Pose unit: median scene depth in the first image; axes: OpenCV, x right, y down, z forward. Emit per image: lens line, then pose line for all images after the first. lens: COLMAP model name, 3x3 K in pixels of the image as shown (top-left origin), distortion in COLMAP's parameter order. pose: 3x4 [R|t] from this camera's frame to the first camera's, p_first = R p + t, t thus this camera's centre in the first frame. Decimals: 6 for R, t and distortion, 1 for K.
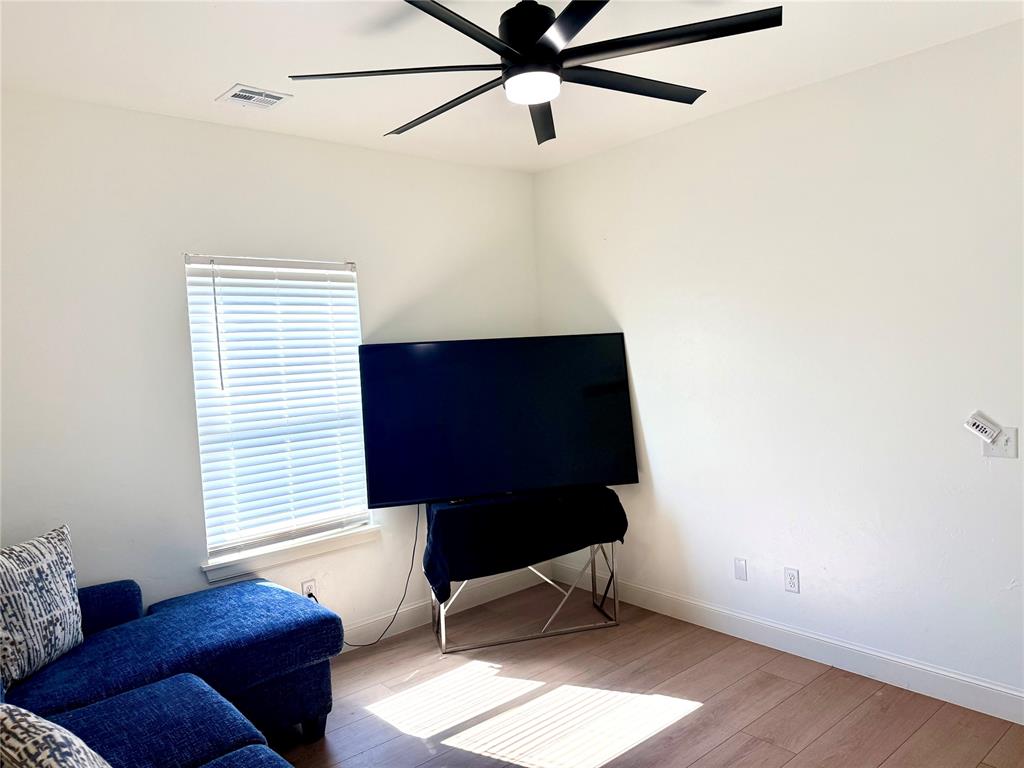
lens RADIAL K [[730.4, 0, 509.8], [0, 730.4, 385.8], [0, 0, 1]] dist [0.021749, -0.018706]
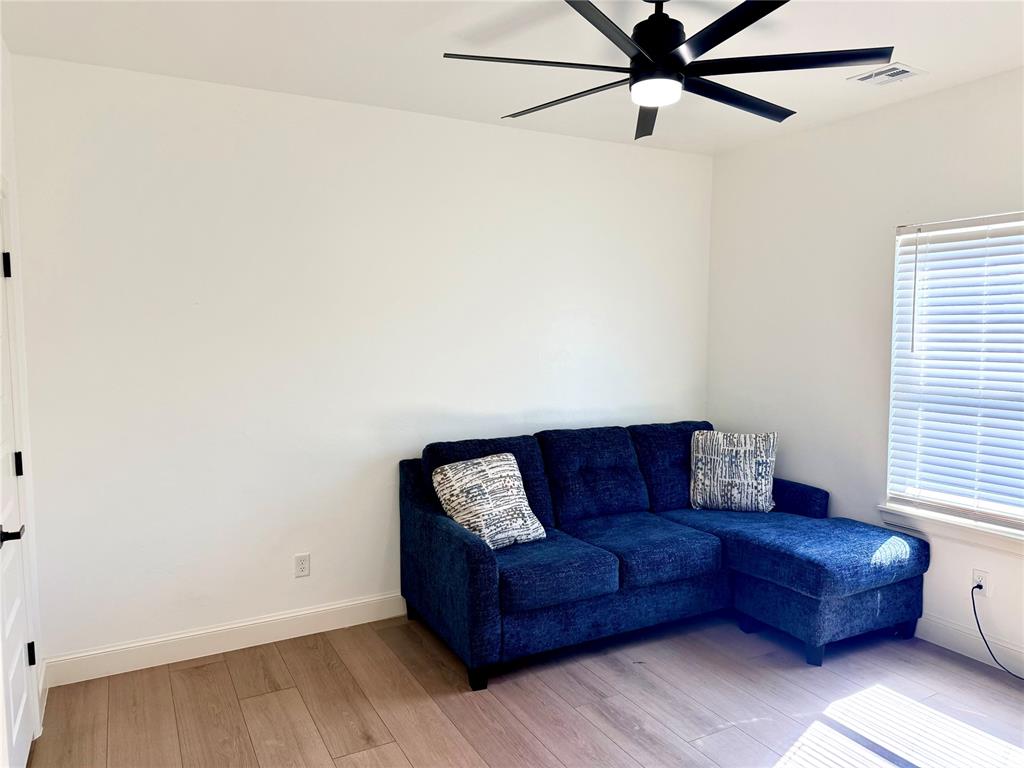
lens RADIAL K [[730.4, 0, 510.5], [0, 730.4, 383.1], [0, 0, 1]] dist [0.021749, -0.018706]
pose [[-0.224565, 0.124074, -0.966528, 0.775426], [-0.033460, 0.990294, 0.134899, -0.074506], [0.973885, 0.062634, -0.218234, 0.673903]]
